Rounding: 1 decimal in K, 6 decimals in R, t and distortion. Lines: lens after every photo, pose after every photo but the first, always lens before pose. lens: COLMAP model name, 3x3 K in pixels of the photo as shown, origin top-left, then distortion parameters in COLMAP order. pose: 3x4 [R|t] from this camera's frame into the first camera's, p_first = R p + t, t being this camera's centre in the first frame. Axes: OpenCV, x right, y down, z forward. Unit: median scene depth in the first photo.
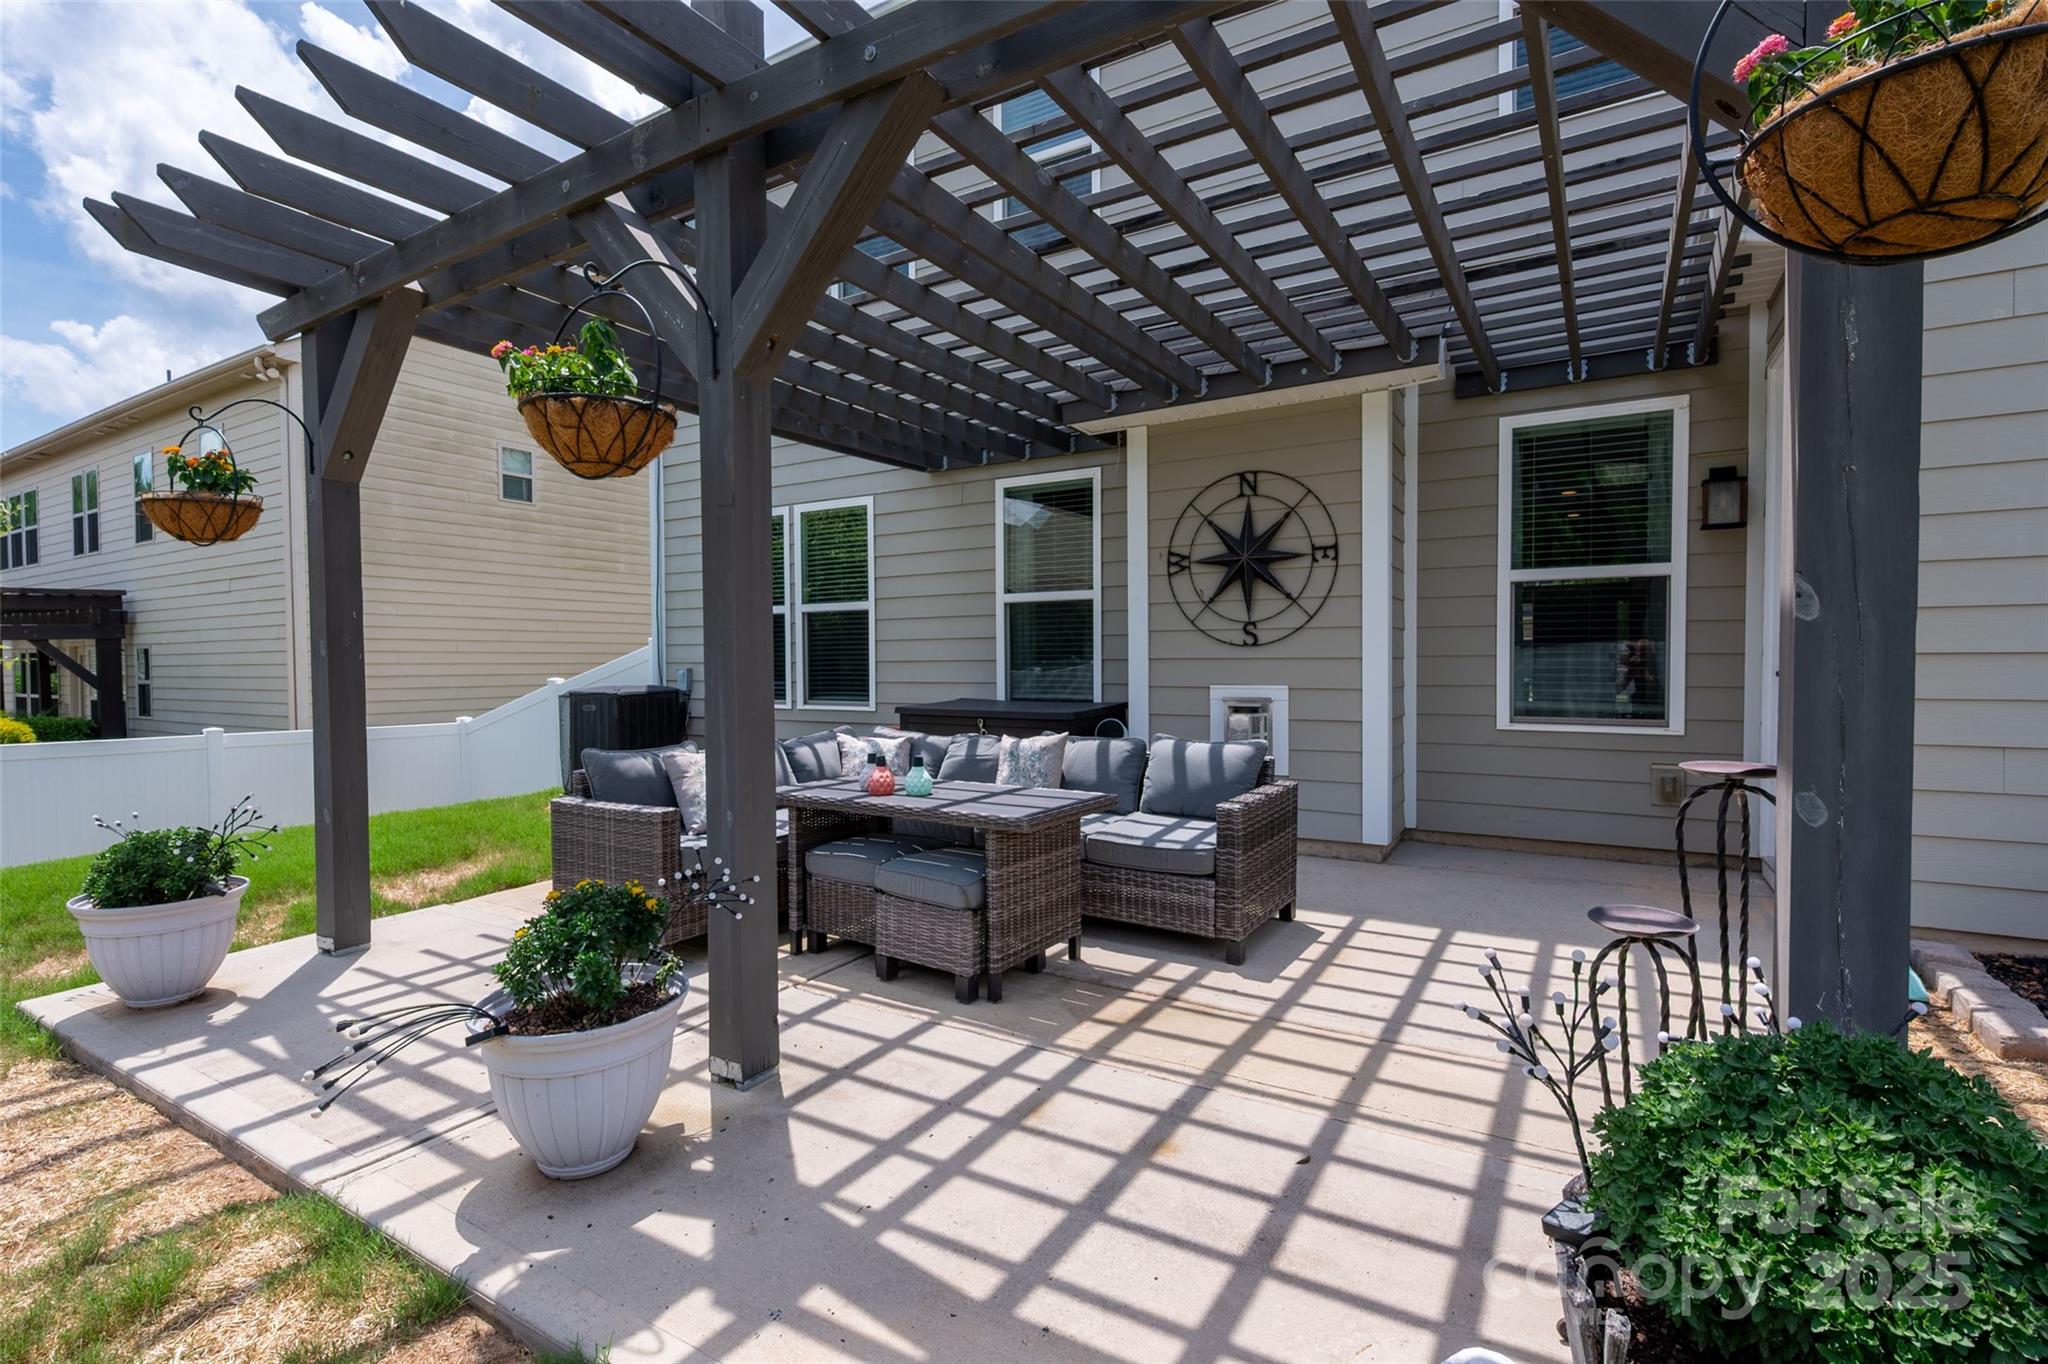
lens RADIAL K [[942.1, 0, 1029.7], [0, 942.1, 677.2], [0, 0, 1]] dist [0.002943, -0.001599]
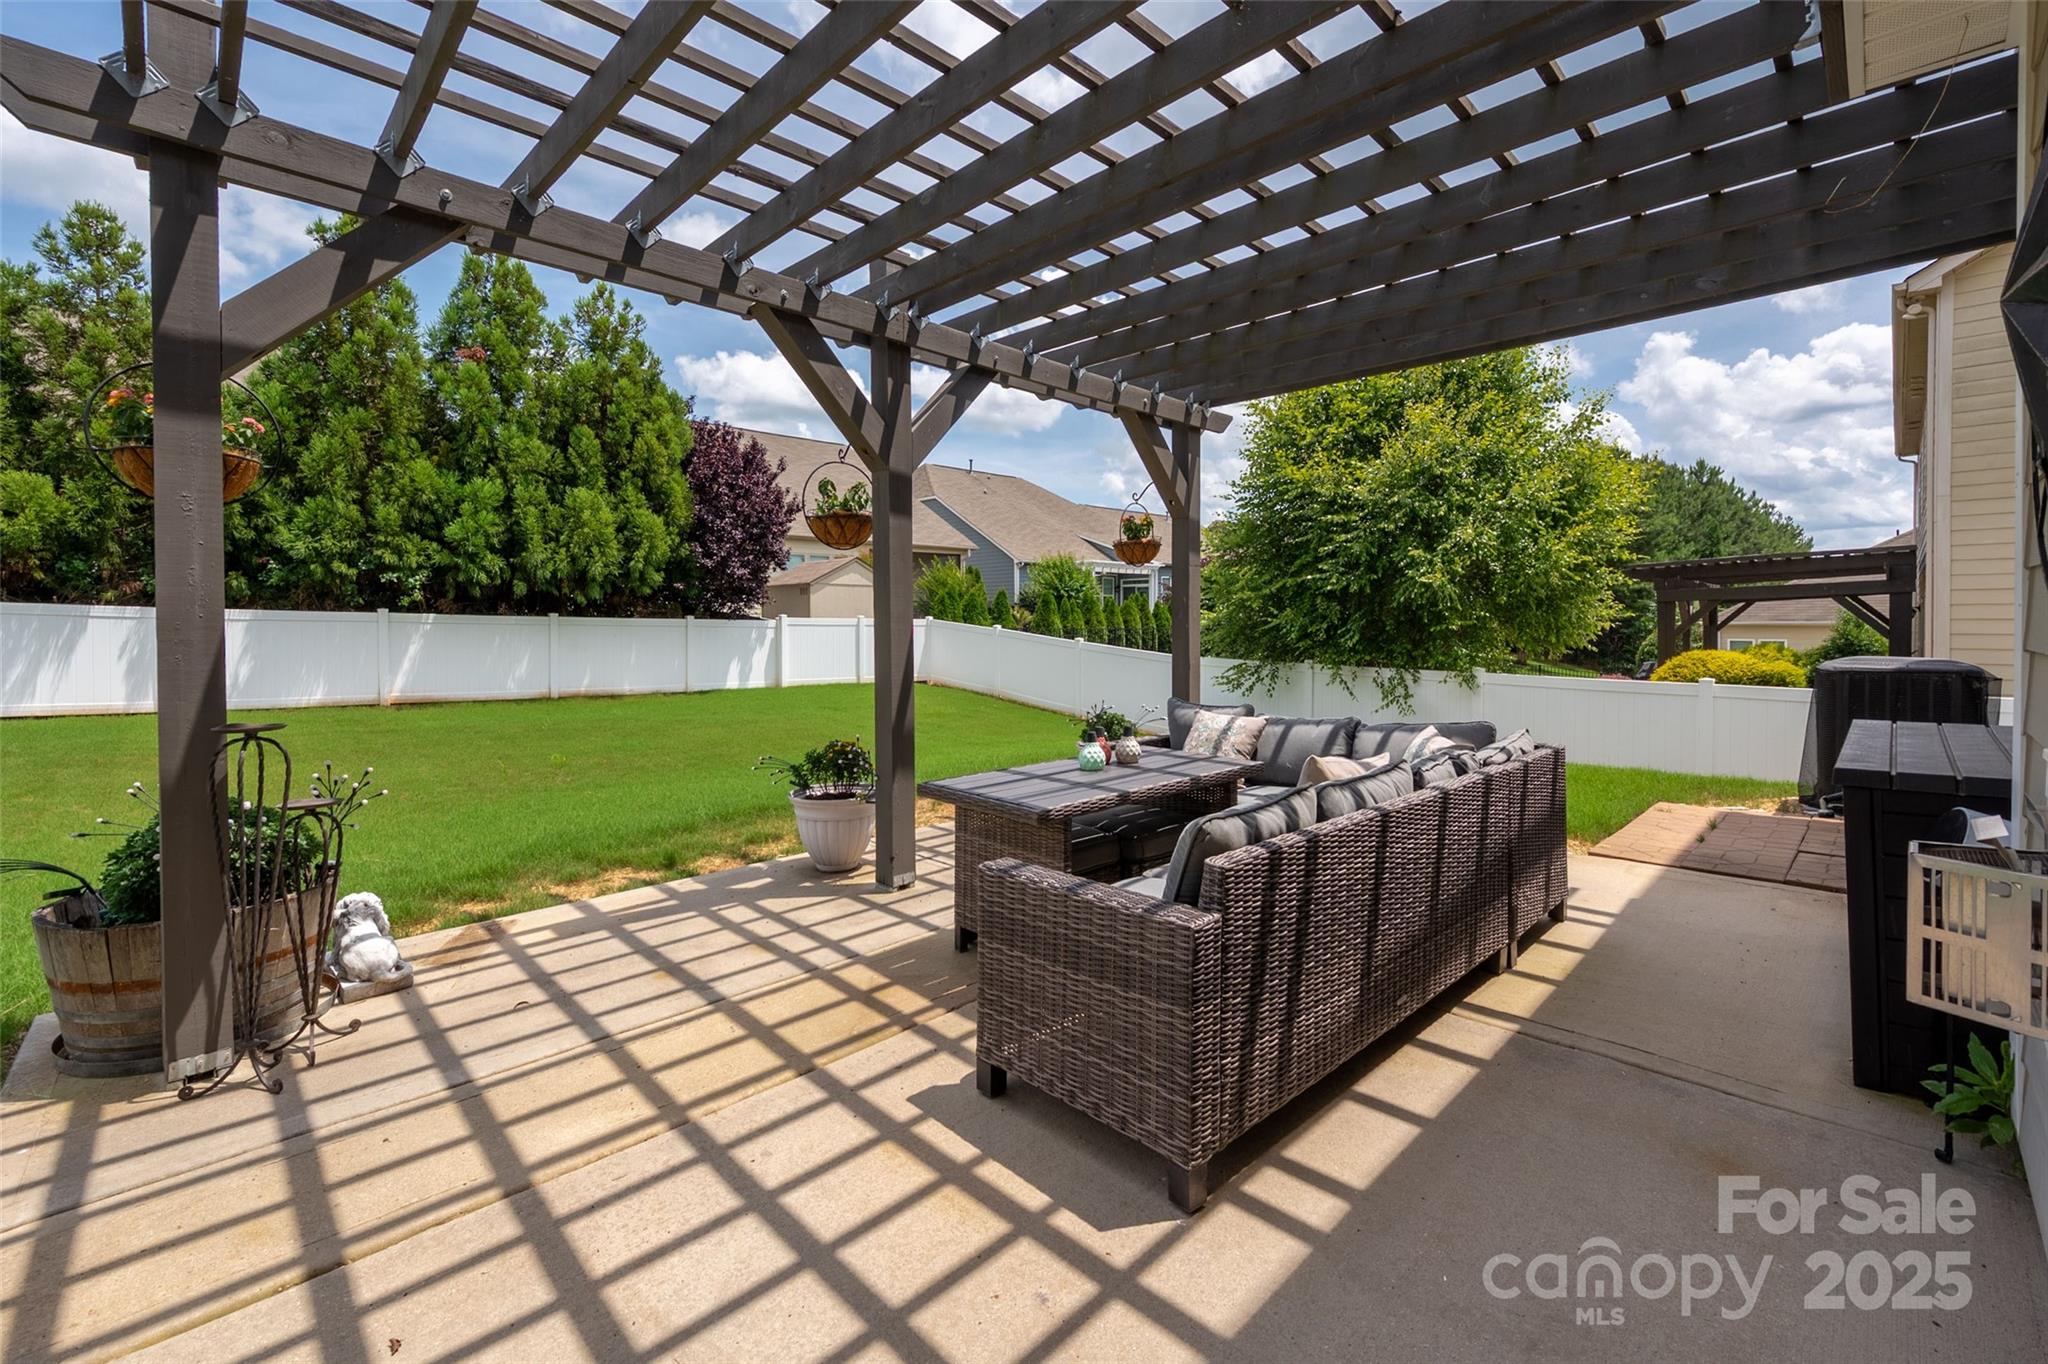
lens RADIAL K [[873.6, 0, 1027.7], [0, 873.6, 619.6], [0, 0, 1]] dist [-0.007411, 0.000258]
pose [[-0.247095, 0.006241, -0.968971, 1.062327], [-0.017781, 0.999782, 0.010974, -0.060709], [0.968828, 0.019941, -0.246930, 1.514997]]
